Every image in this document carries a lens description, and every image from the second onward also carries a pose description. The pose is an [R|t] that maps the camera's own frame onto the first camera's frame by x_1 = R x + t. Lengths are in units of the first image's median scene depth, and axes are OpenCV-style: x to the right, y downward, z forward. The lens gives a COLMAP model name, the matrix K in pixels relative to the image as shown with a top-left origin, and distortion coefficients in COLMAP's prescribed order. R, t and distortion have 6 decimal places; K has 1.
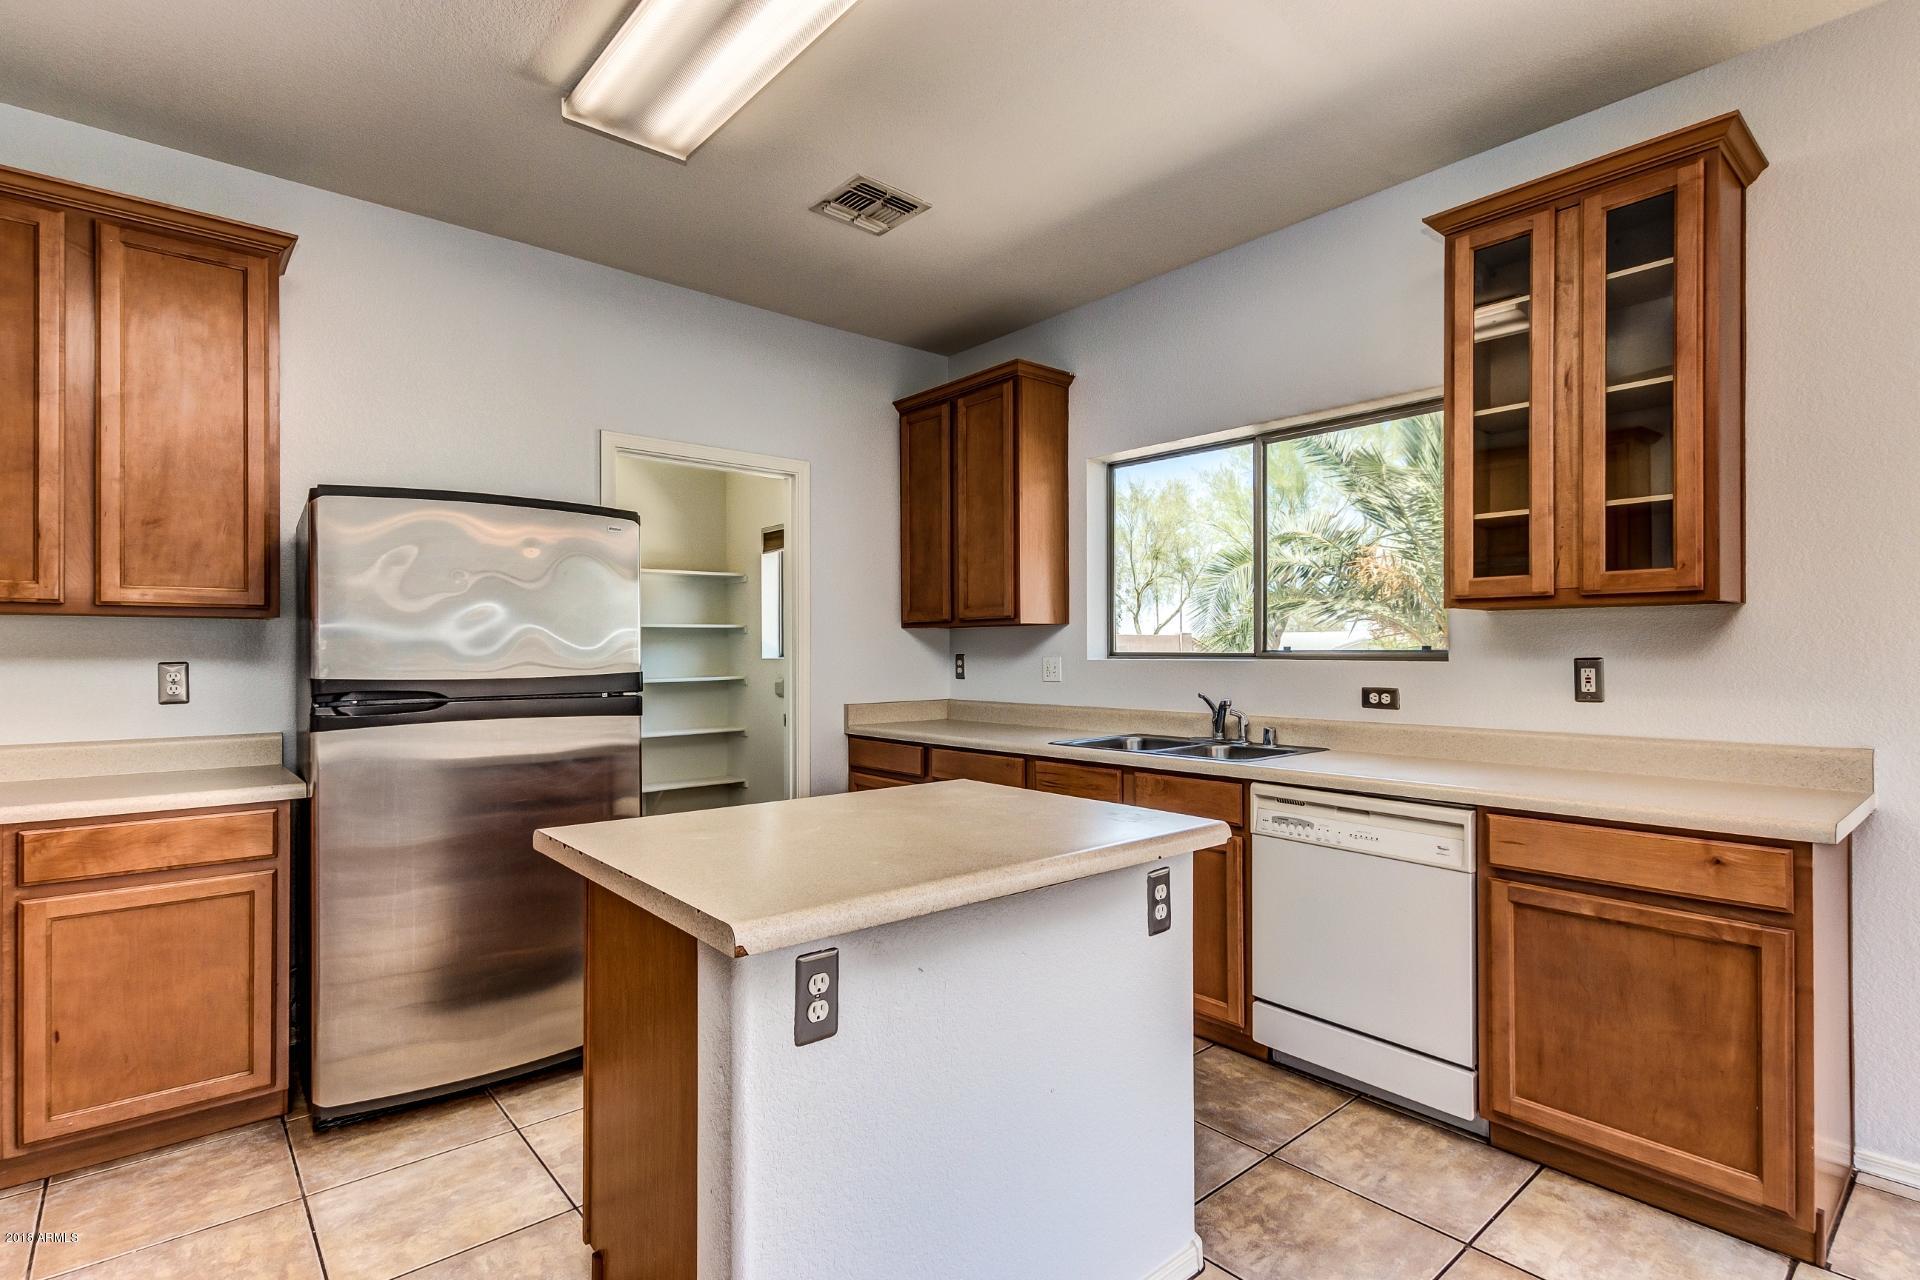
lens RADIAL K [[927.7, 0, 959.9], [0, 927.7, 641.3], [0, 0, 1]] dist [0.001719, 0.000003]
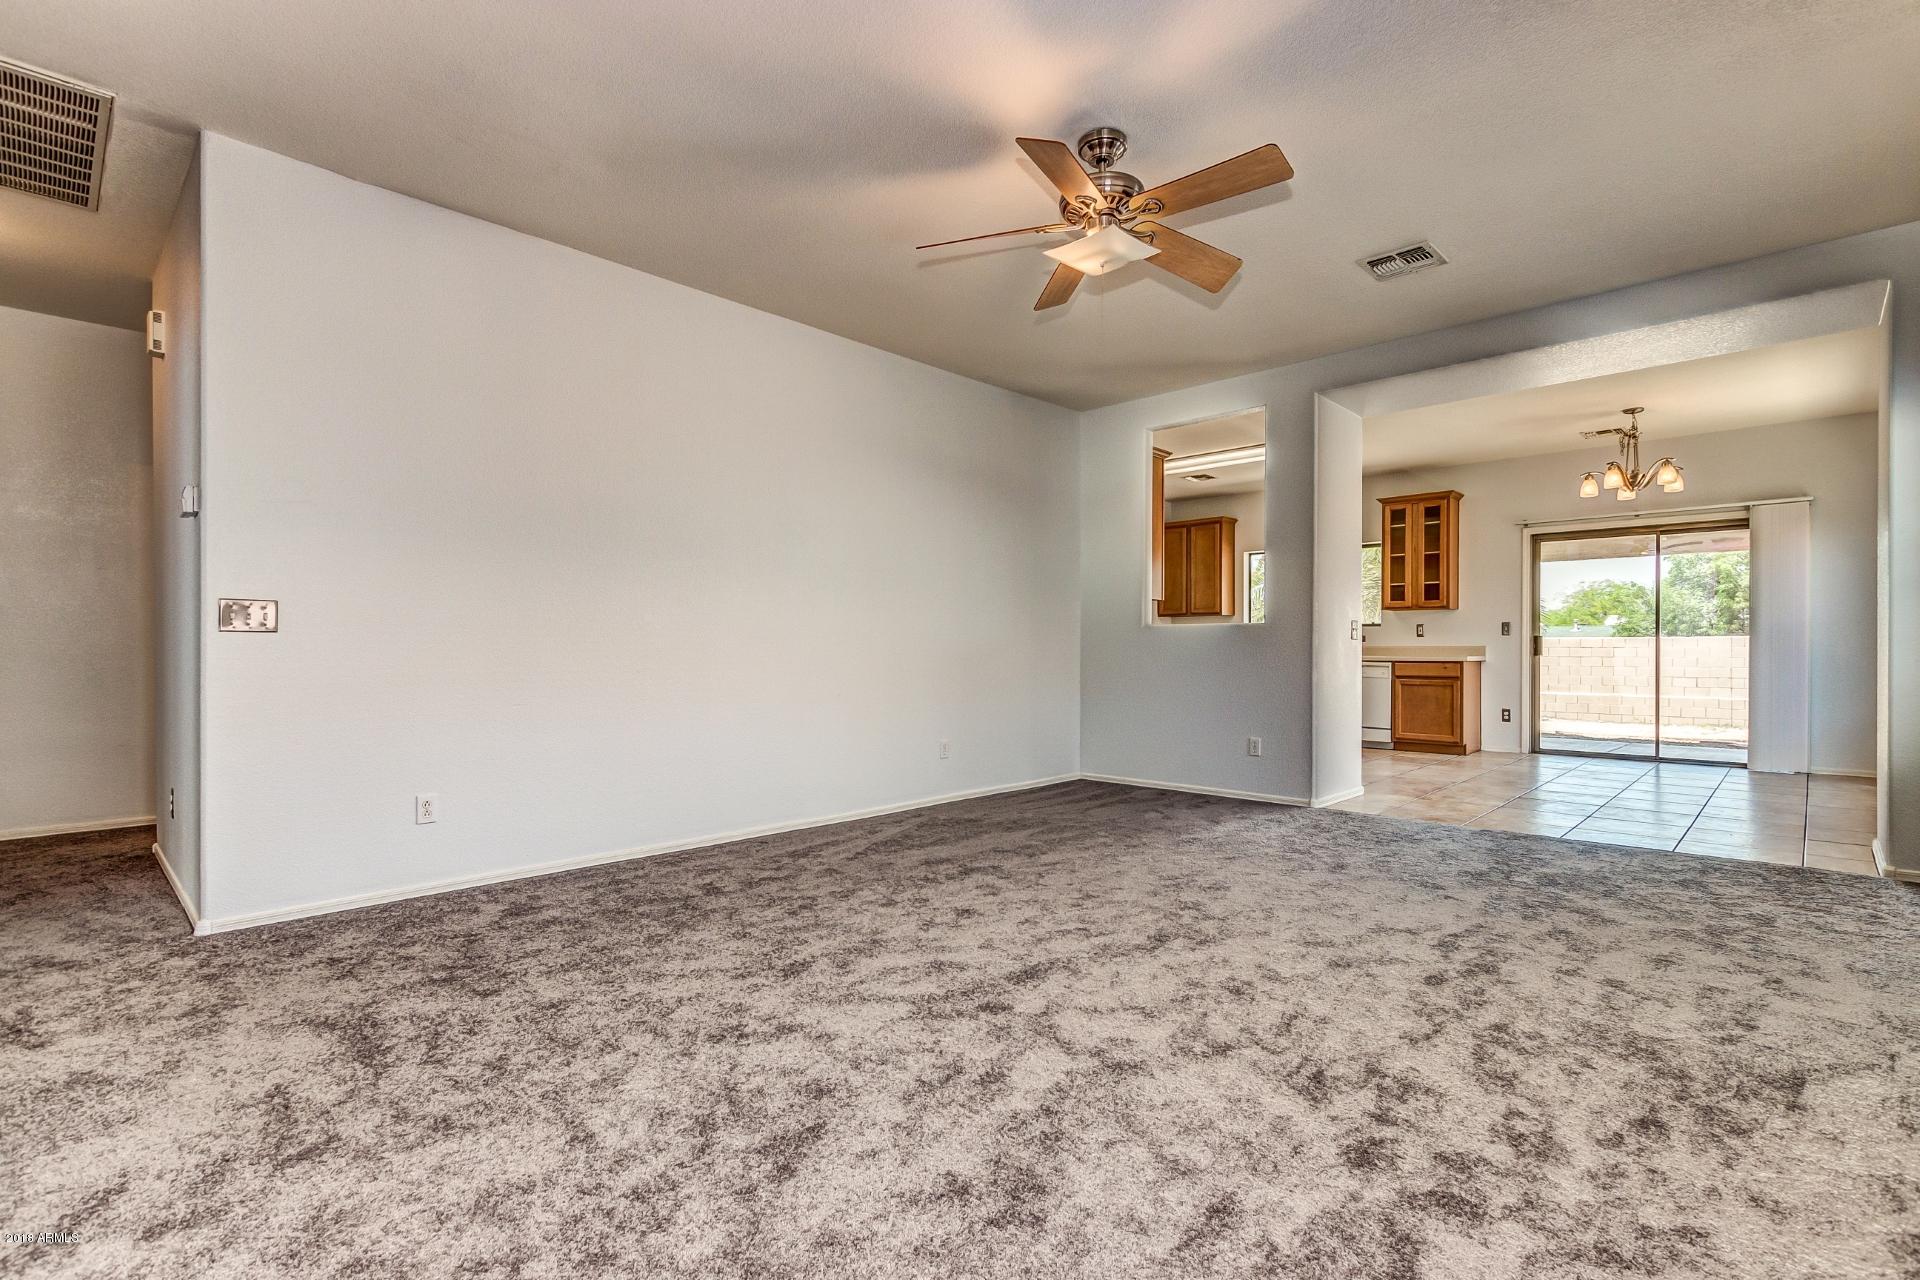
lens RADIAL K [[889.3, 0, 960.2], [0, 889.3, 641.4], [0, 0, 1]] dist [-0.000039, 0.000016]
pose [[0.996205, 0.004172, 0.086941, -1.561174], [-0.004223, 0.999991, 0.000397, 0.101676], [-0.086939, -0.000762, 0.996213, -2.542065]]
